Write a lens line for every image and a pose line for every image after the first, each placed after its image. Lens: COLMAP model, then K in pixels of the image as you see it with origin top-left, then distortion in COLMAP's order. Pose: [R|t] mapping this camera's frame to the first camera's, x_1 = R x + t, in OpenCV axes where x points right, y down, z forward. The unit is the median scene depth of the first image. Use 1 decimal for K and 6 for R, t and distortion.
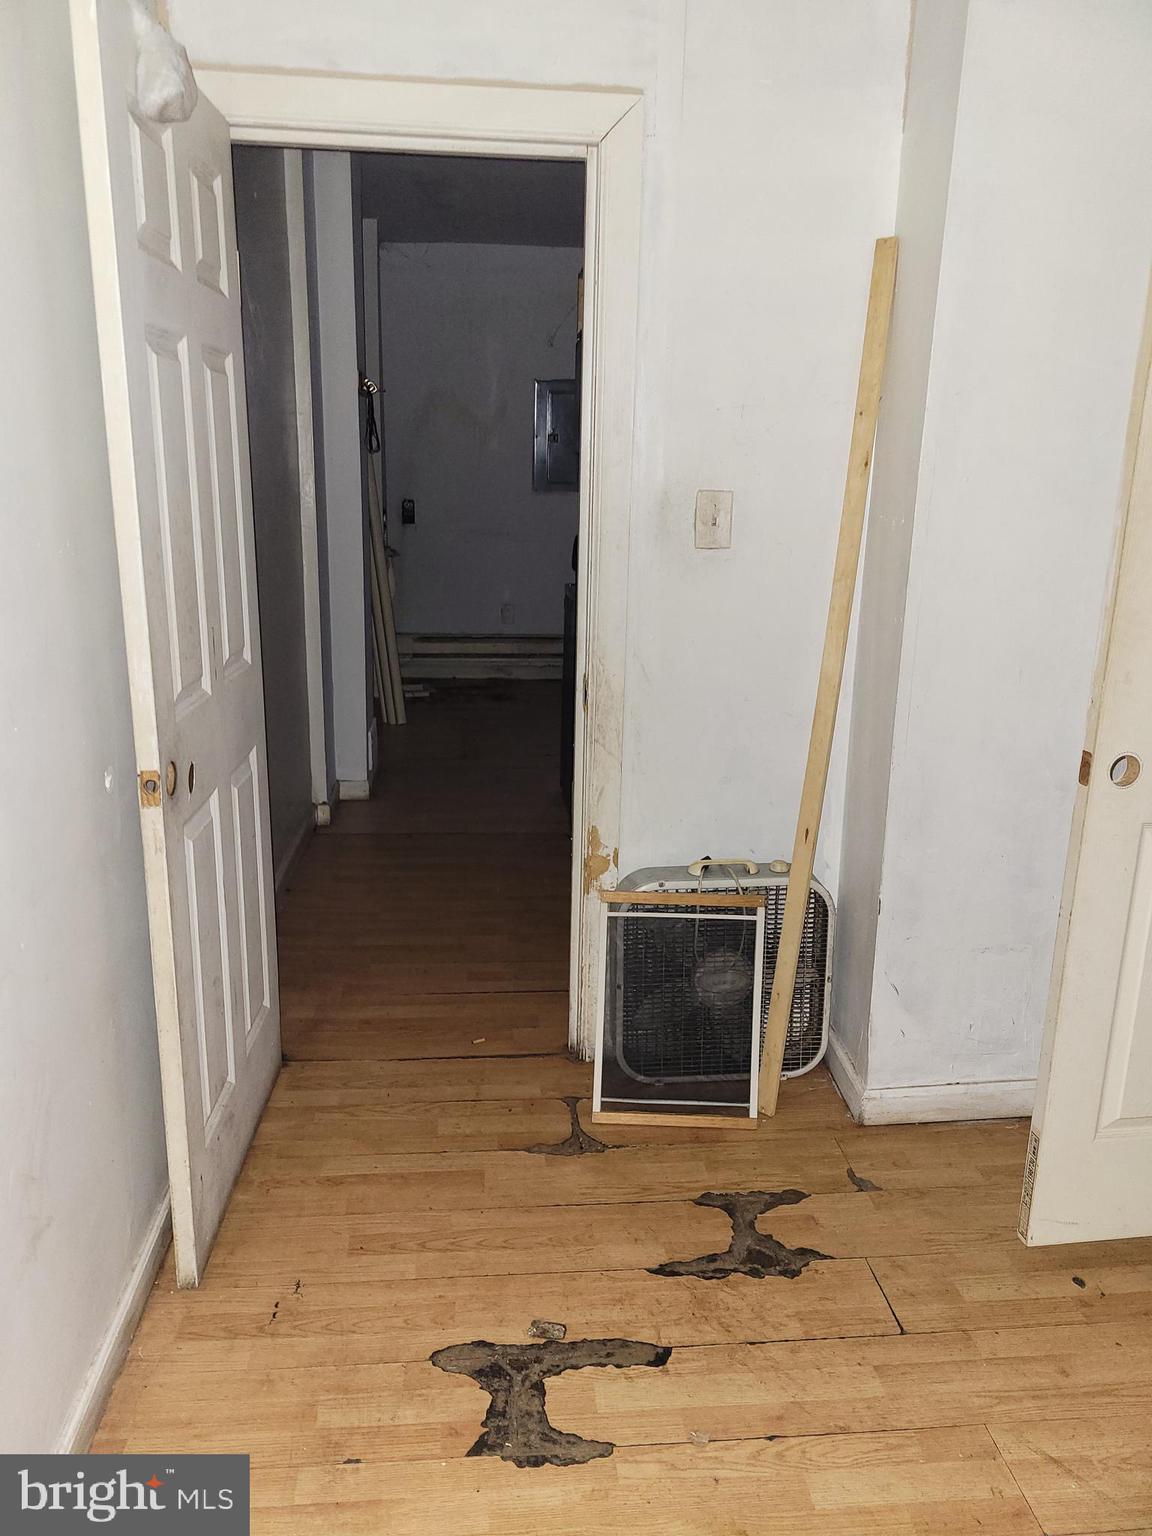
lens RADIAL K [[1151.6, 0, 575.8], [0, 1151.6, 769.0], [0, 0, 1]] dist [0.045098, -0.029669]
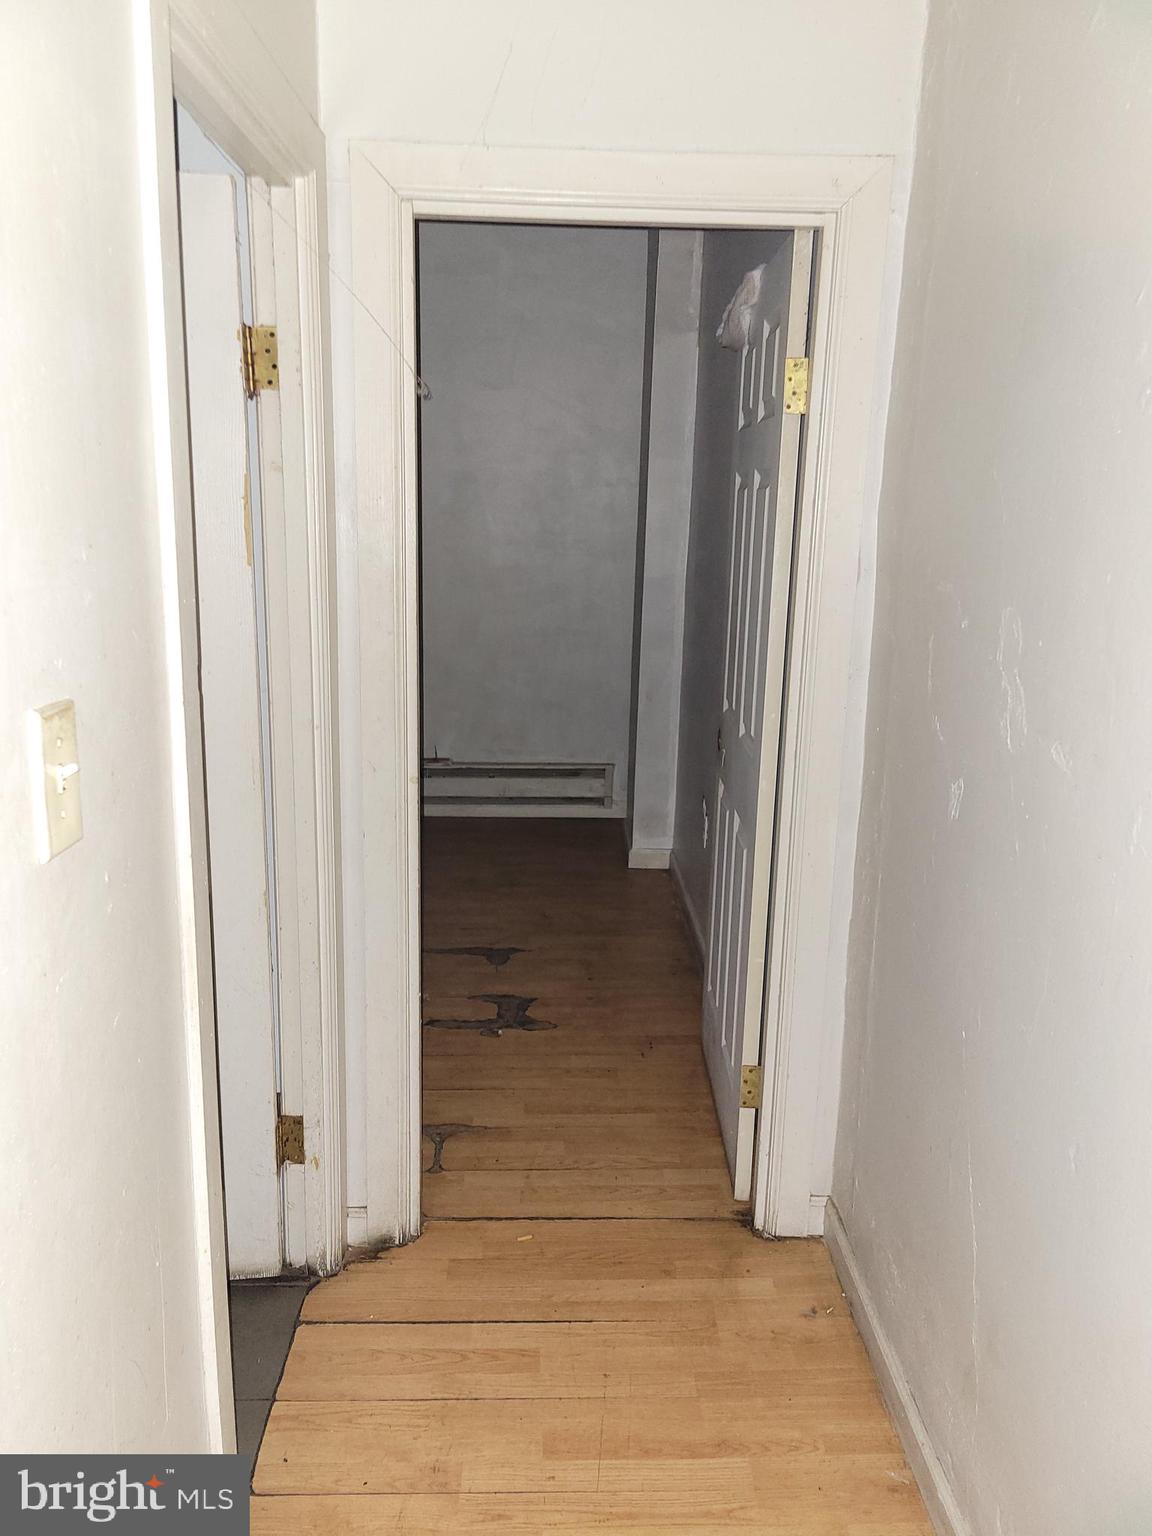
lens RADIAL K [[1151.6, 0, 575.8], [0, 1151.6, 768.4], [0, 0, 1]] dist [0.045098, -0.029669]
pose [[-0.997509, -0.049919, 0.049842, -0.196719], [-0.021444, 0.887704, 0.459914, -0.610052], [-0.067203, 0.457700, -0.886563, 2.135064]]
